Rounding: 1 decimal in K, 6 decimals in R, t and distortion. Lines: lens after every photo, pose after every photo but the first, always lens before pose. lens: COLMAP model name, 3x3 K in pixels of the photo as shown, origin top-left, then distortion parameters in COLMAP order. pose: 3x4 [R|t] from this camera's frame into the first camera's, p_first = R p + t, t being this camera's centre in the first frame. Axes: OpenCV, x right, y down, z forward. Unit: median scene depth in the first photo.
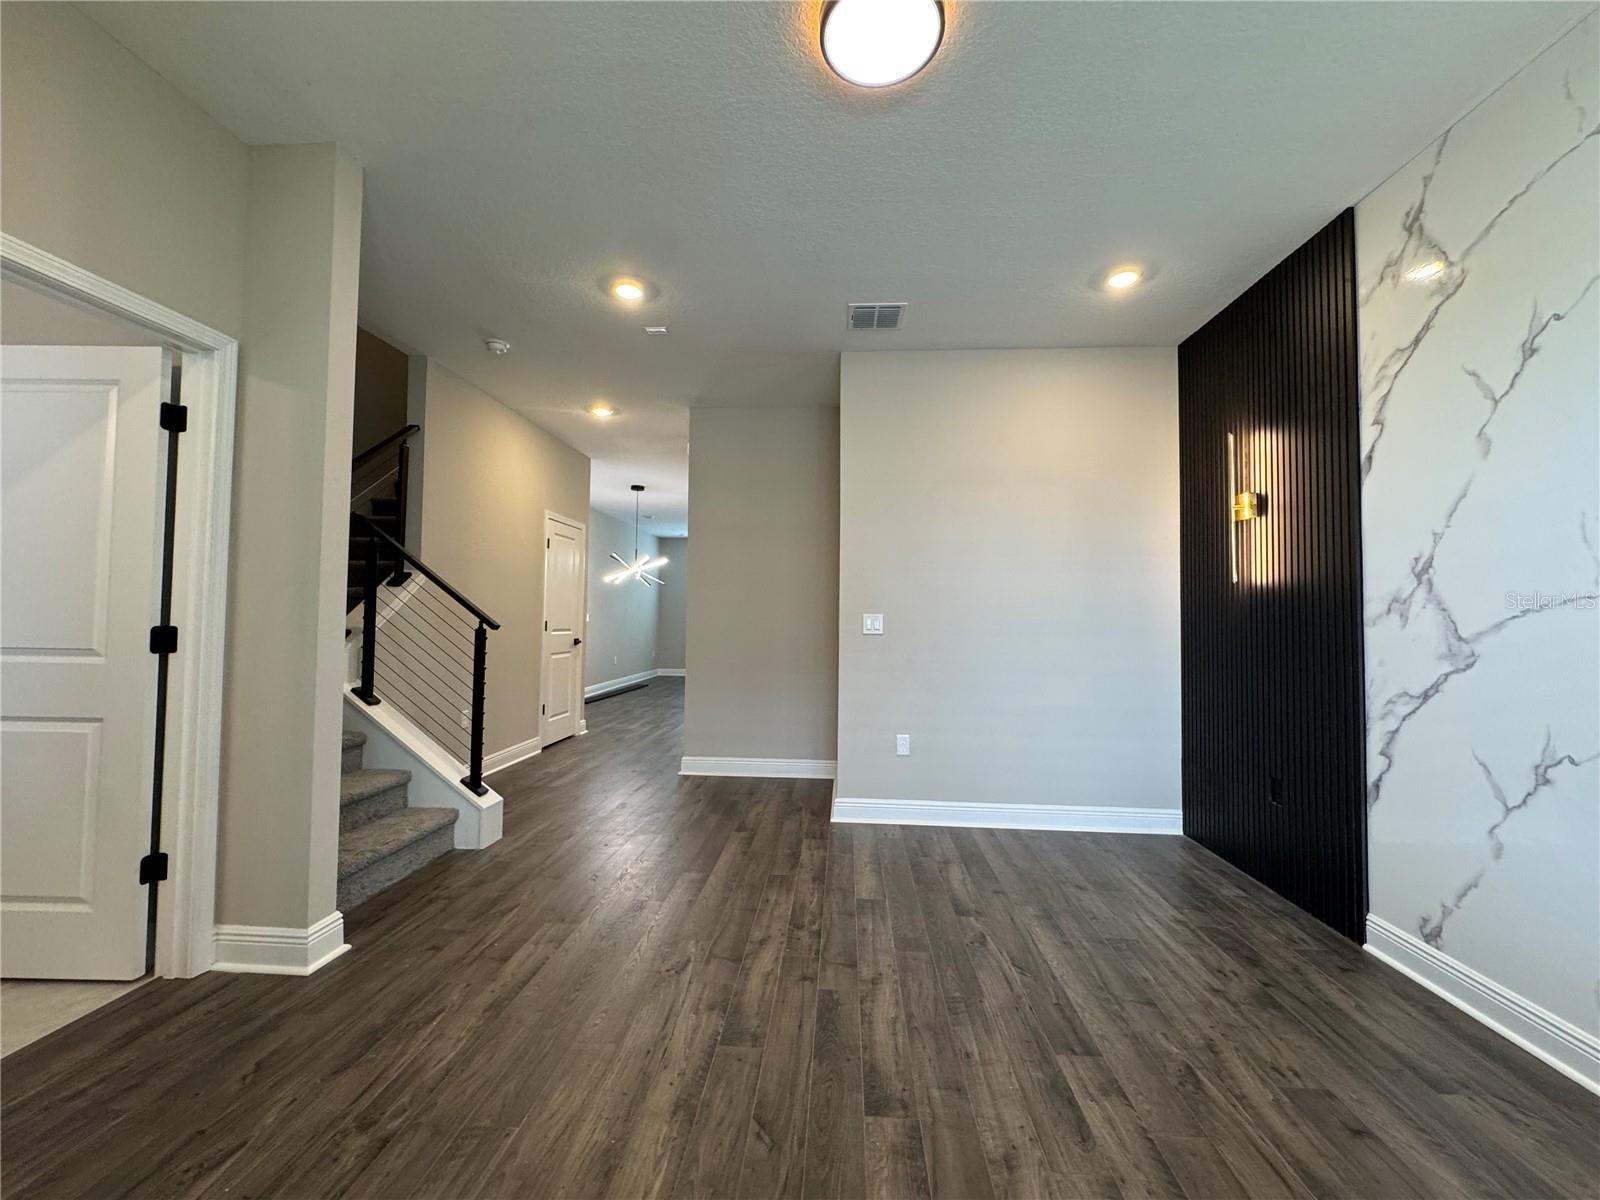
lens RADIAL K [[642.0, 0, 798.7], [0, 642.0, 602.7], [0, 0, 1]] dist [-0.003338, 0.000912]
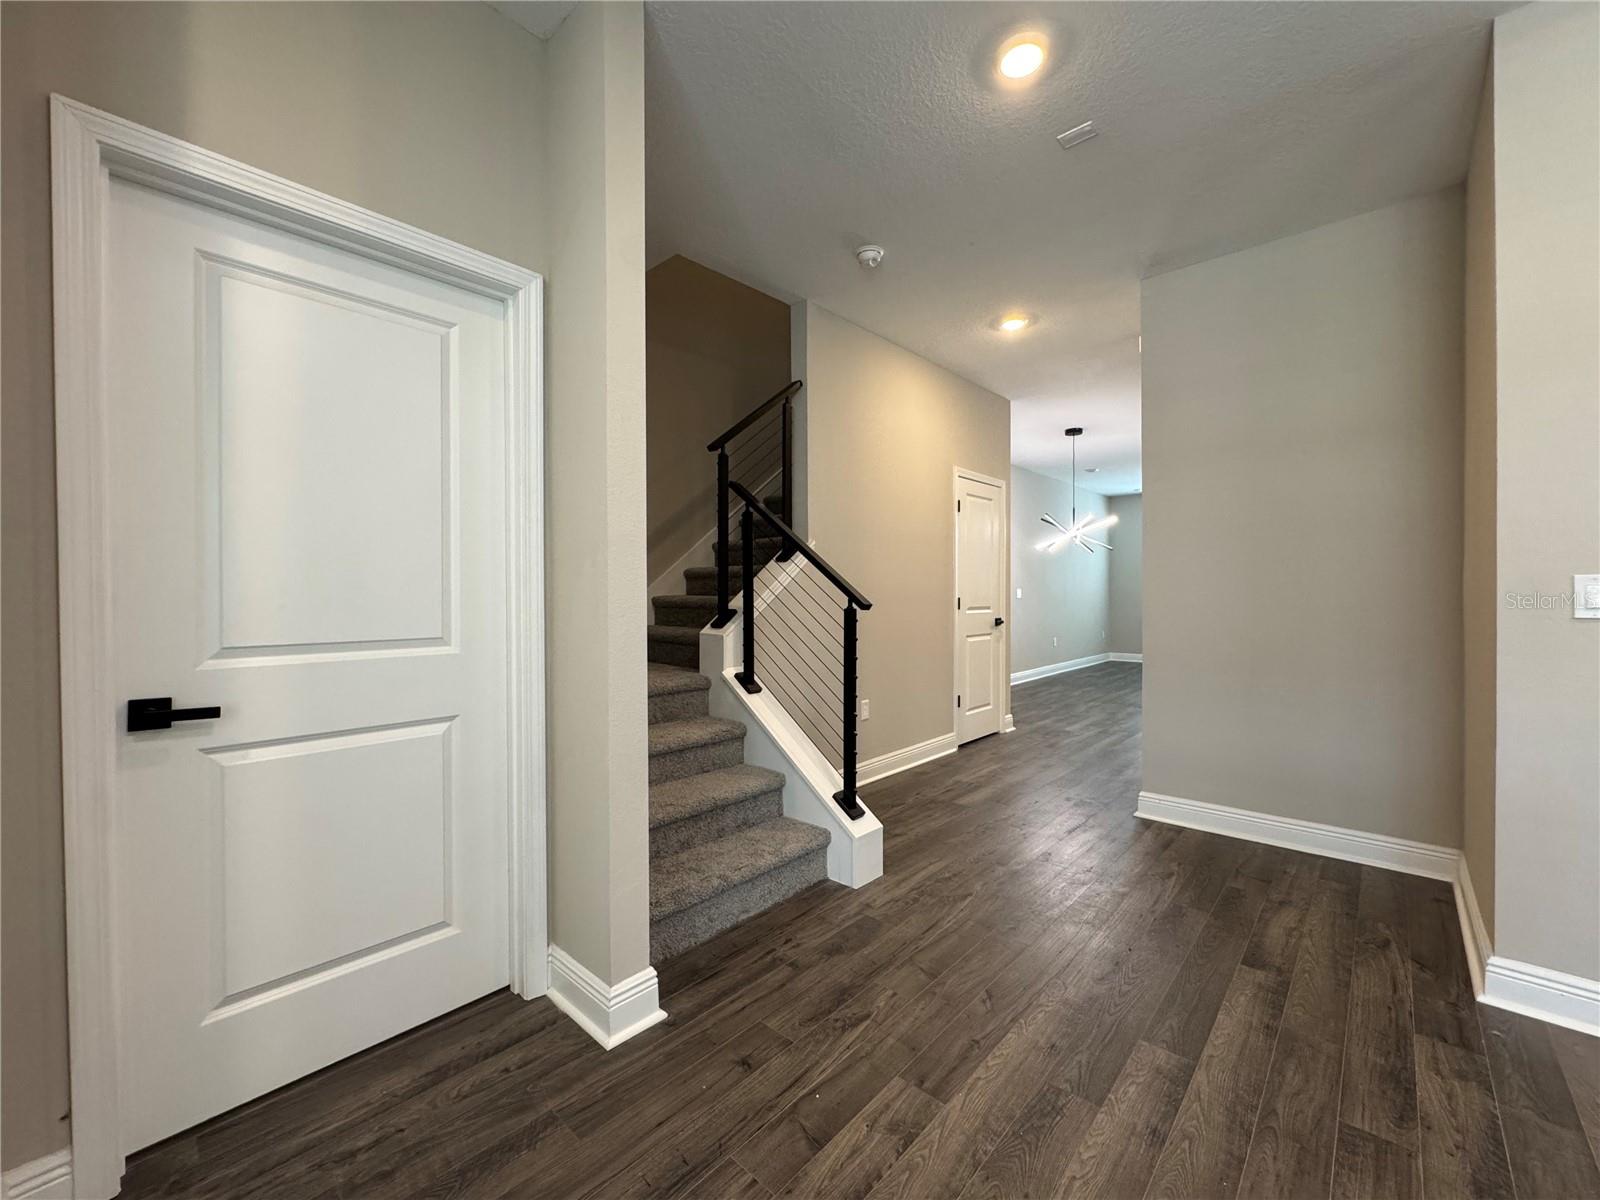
lens RADIAL K [[642.0, 0, 796.4], [0, 642.0, 595.5], [0, 0, 1]] dist [-0.003338, 0.000912]
pose [[0.780662, -0.014264, -0.624791, -0.052265], [0.030660, 0.999410, 0.015492, 0.009988], [0.624201, -0.031250, 0.780638, 0.344222]]
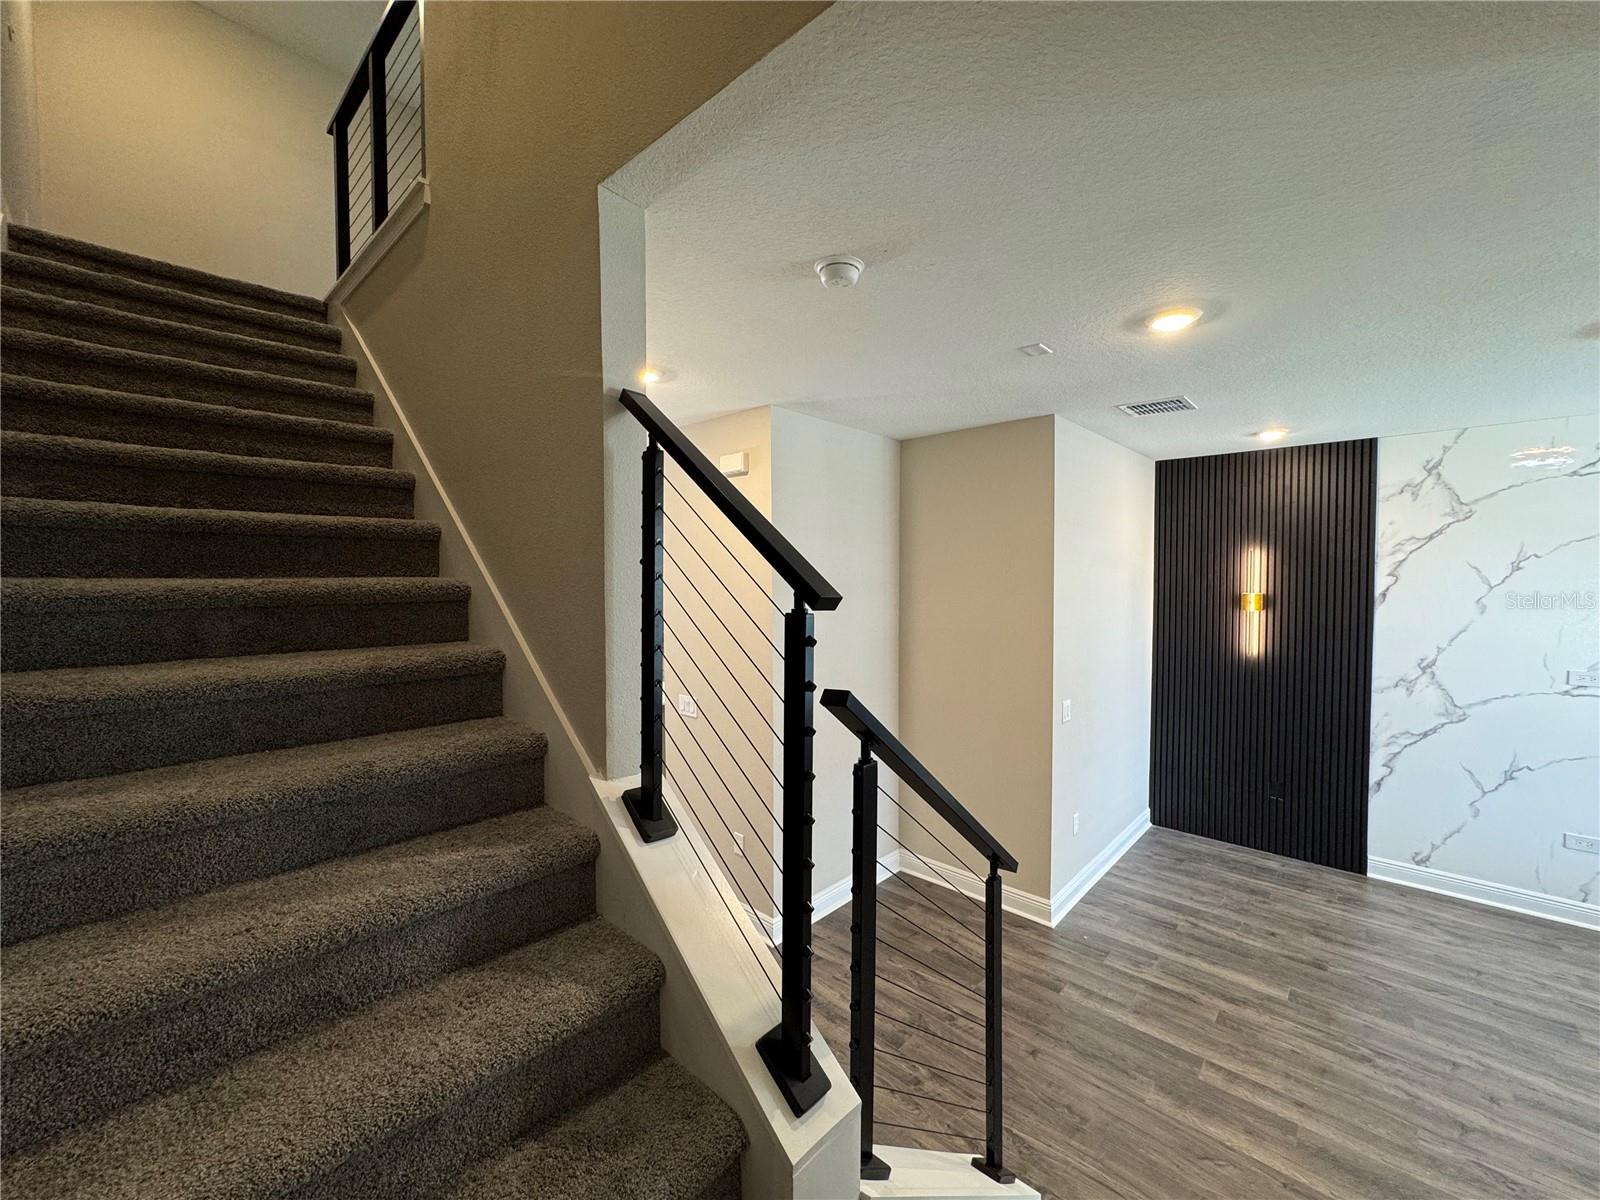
lens RADIAL K [[642.0, 0, 799.2], [0, 642.0, 601.2], [0, 0, 1]] dist [-0.003338, 0.000912]
pose [[0.625269, -0.045454, 0.779085, -1.005410], [-0.011679, 0.997646, 0.067579, -0.219382], [-0.780322, -0.051354, 0.623266, 0.826416]]
